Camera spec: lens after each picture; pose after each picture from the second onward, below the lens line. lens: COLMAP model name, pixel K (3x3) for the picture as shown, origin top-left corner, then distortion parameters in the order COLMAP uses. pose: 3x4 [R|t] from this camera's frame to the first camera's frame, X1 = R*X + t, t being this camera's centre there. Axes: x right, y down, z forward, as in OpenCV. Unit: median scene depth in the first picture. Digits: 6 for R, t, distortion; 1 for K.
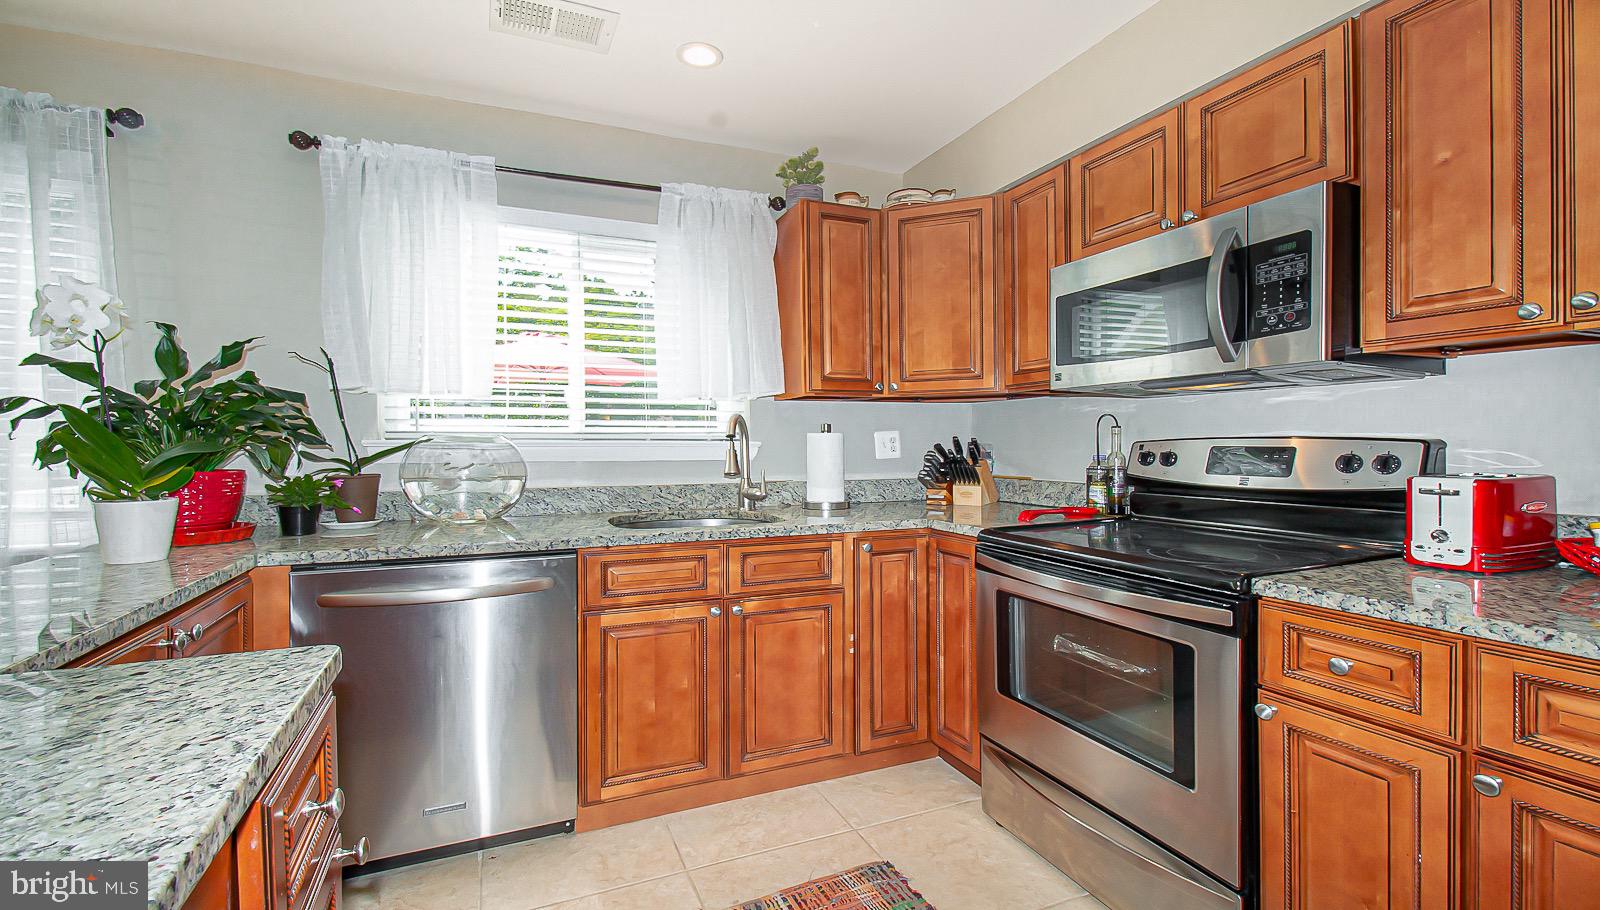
lens RADIAL K [[744.2, 0, 797.1], [0, 744.2, 451.0], [0, 0, 1]] dist [0.000380, -0.001879]
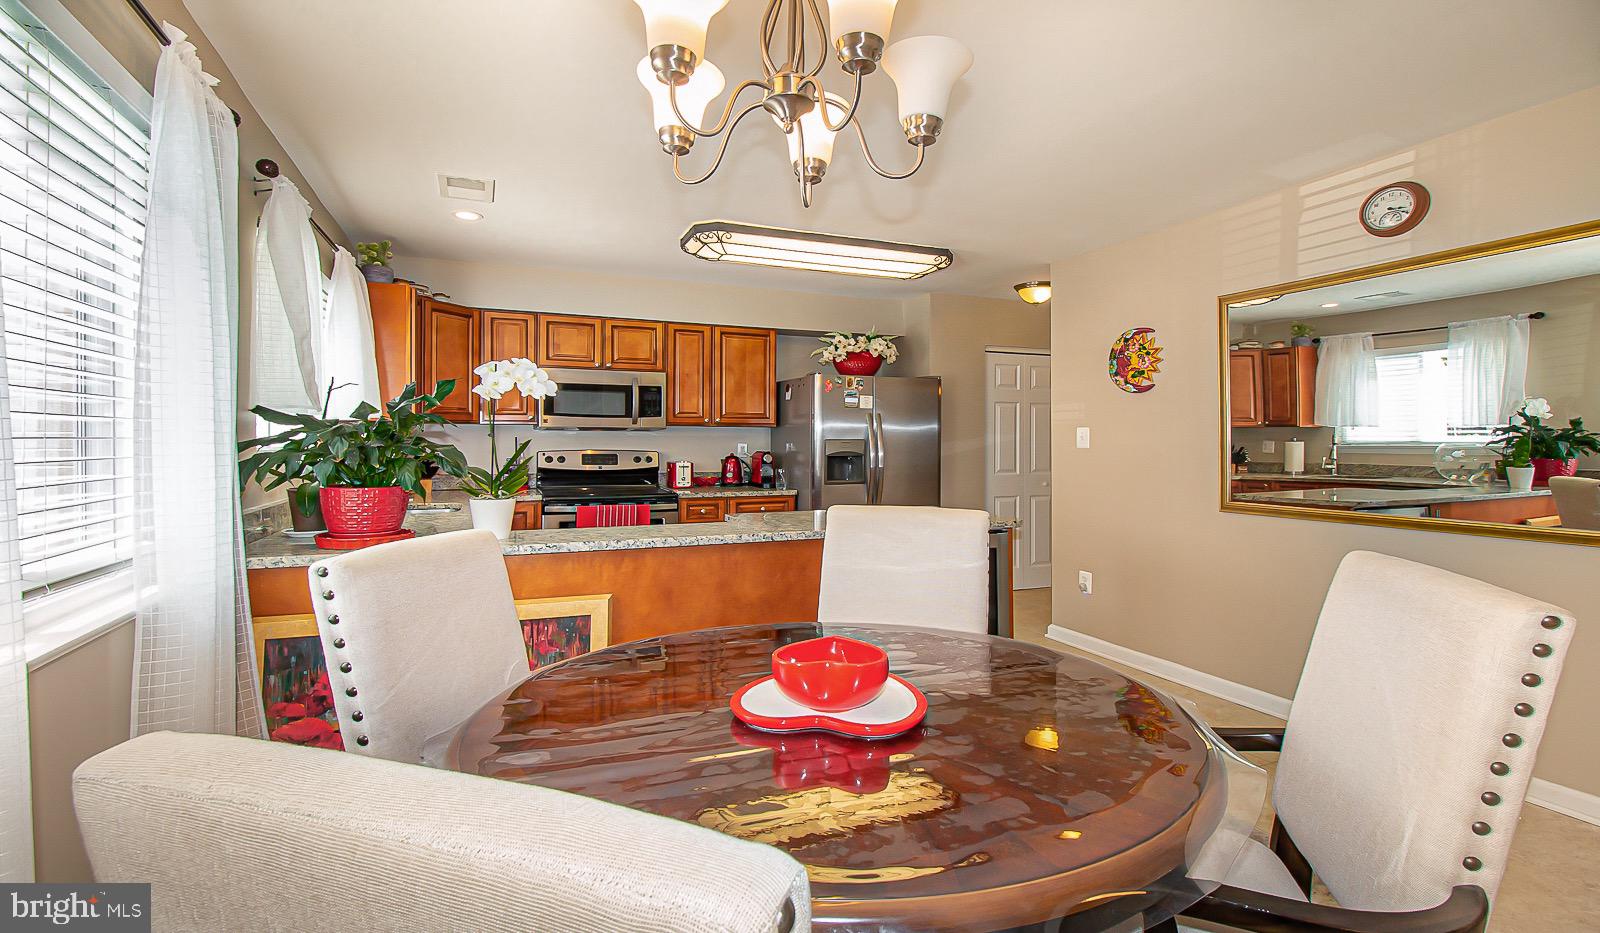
lens RADIAL K [[736.5, 0, 808.4], [0, 736.5, 462.8], [0, 0, 1]] dist [-0.001338, -0.000561]
pose [[0.043178, -0.021527, 0.998835, -1.723494], [0.001241, 0.999768, 0.021493, -0.025754], [-0.999067, 0.000311, 0.043194, 0.161083]]
